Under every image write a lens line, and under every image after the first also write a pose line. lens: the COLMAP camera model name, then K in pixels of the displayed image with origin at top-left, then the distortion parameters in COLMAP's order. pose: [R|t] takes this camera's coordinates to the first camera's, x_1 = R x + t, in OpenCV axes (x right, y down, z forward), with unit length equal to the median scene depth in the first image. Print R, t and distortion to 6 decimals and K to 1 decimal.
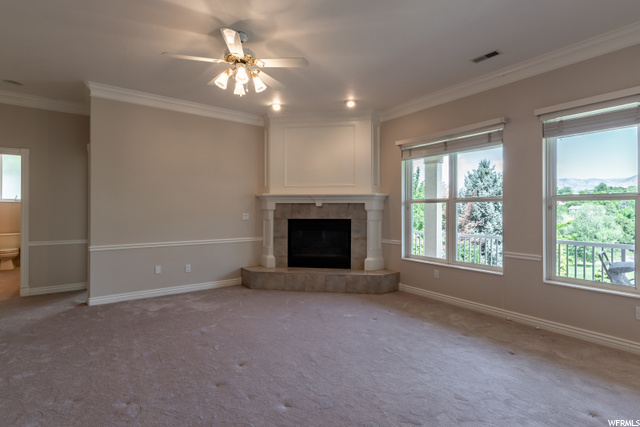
lens RADIAL K [[309.9, 0, 328.6], [0, 309.9, 210.1], [0, 0, 1]] dist [-0.000143, 0.000012]
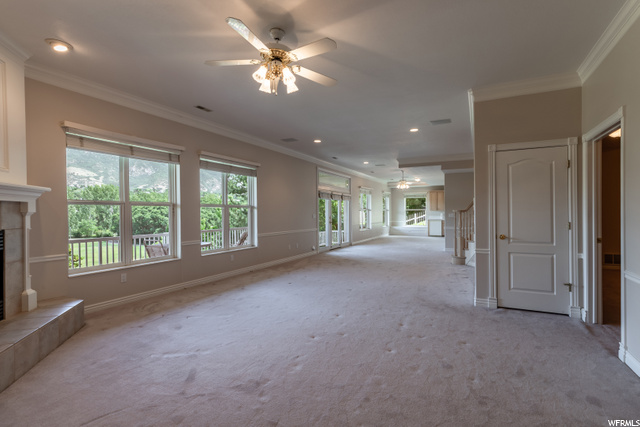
lens RADIAL K [[304.6, 0, 320.4], [0, 304.6, 211.5], [0, 0, 1]] dist [0.002027, 0.000584]
pose [[-0.436293, 0.002844, 0.899800, -0.672529], [0.005310, 0.999986, -0.000586, -0.000049], [-0.899789, 0.004522, -0.436301, 0.729181]]
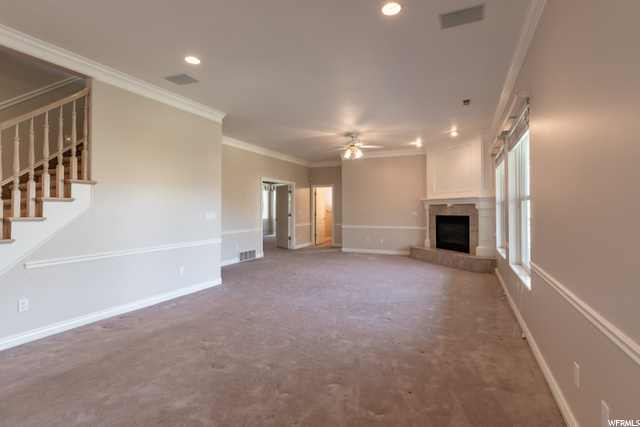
lens RADIAL K [[304.6, 0, 320.4], [0, 304.6, 211.5], [0, 0, 1]] dist [0.002027, 0.000584]
pose [[0.485036, -0.000483, -0.874494, 0.902964], [0.004411, 0.999988, 0.001894, 0.005566], [0.874483, -0.004776, 0.485032, -0.186385]]
